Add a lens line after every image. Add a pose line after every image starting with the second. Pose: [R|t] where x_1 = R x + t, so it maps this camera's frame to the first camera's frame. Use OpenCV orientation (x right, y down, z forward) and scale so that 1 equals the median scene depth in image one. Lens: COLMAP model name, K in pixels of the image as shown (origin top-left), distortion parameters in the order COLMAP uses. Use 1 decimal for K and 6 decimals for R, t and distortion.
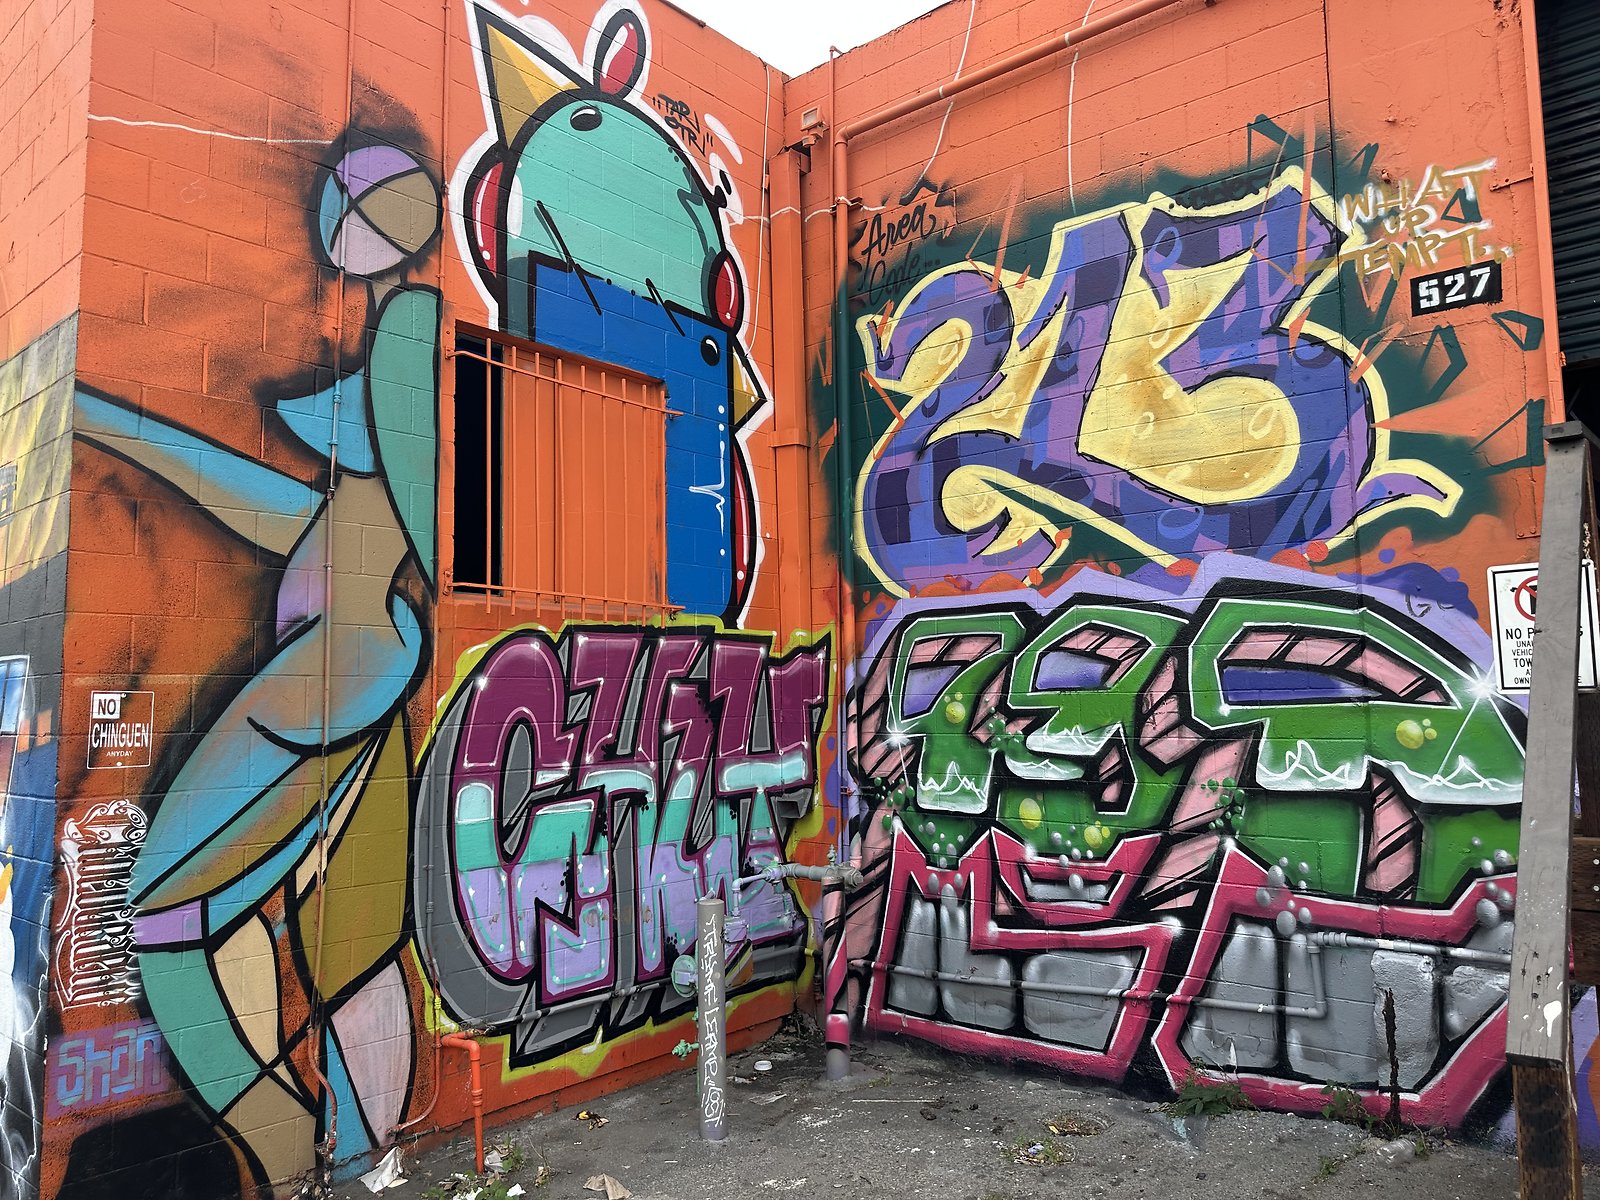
lens RADIAL K [[1129.2, 0, 821.5], [0, 1129.2, 600.8], [0, 0, 1]] dist [0.073468, -0.087352]
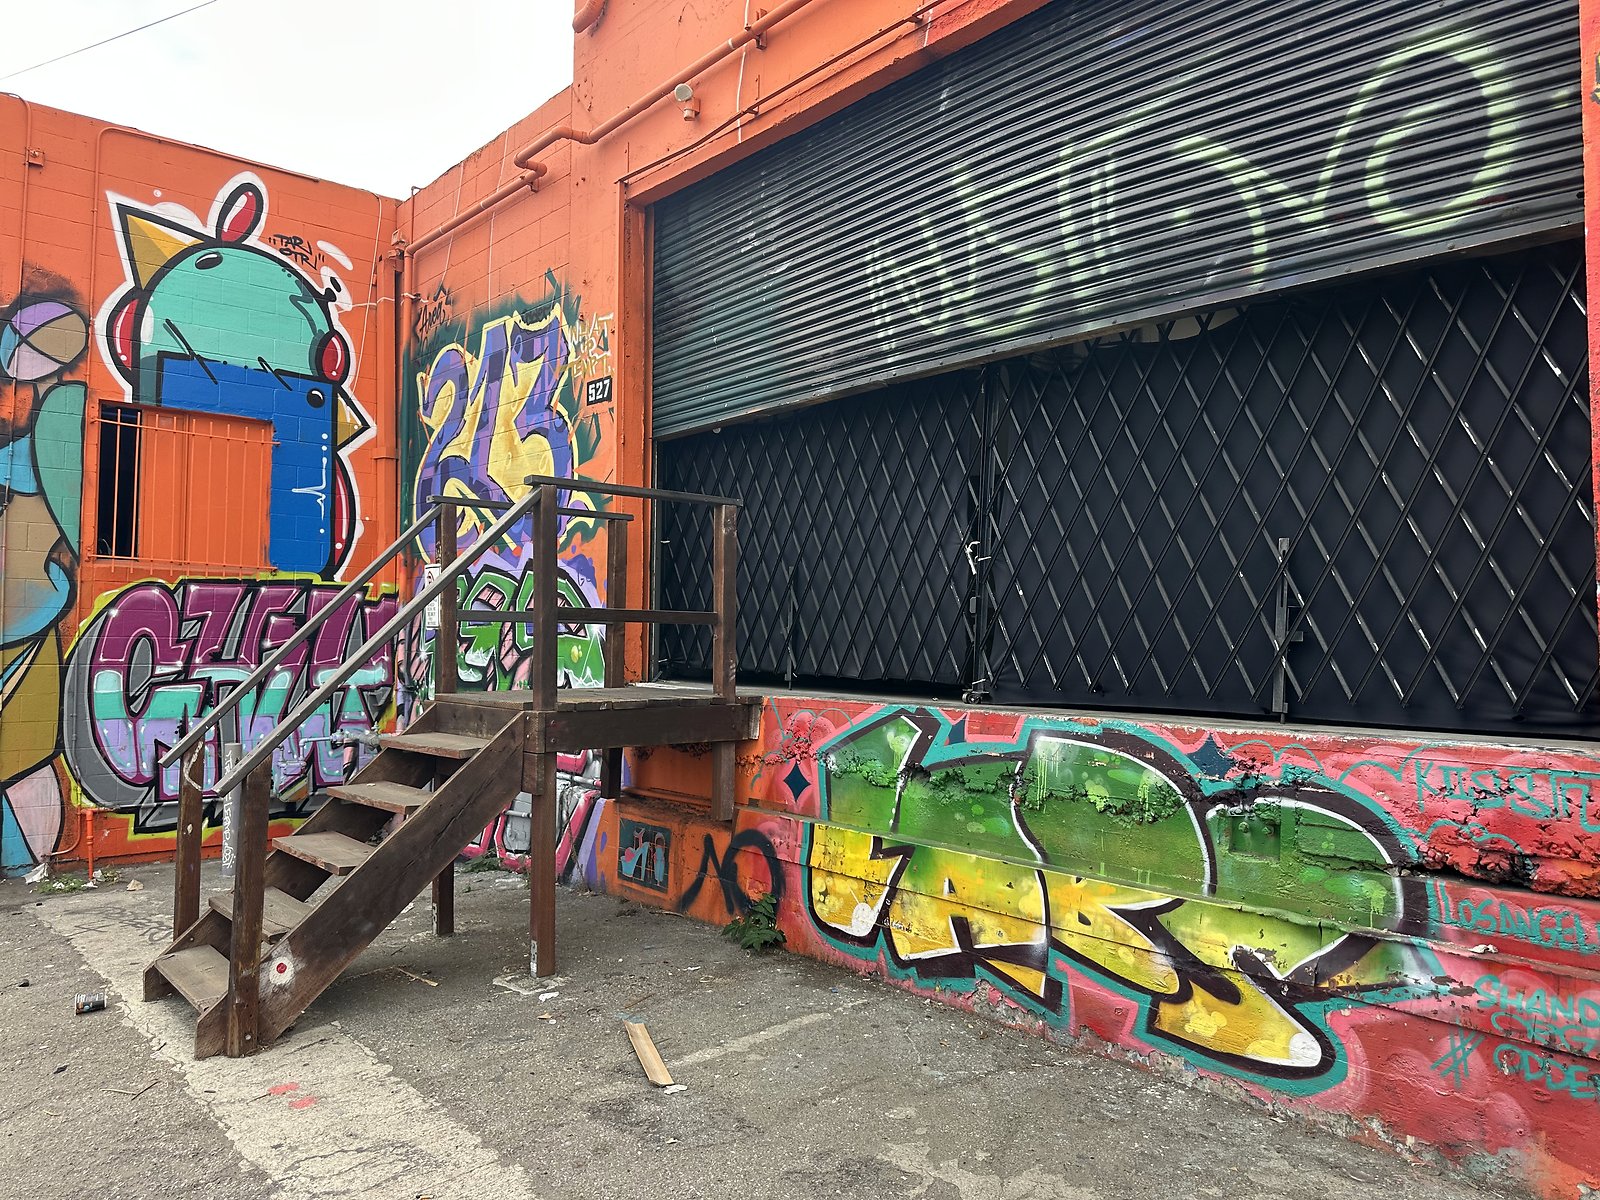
lens RADIAL K [[1129.2, 0, 792.0], [0, 1129.2, 600.8], [0, 0, 1]] dist [0.073468, -0.087352]
pose [[0.987607, 0.020197, -0.155643, 0.935244], [-0.011087, 0.998186, 0.059183, -0.056727], [0.156556, -0.056724, 0.986039, -0.519458]]
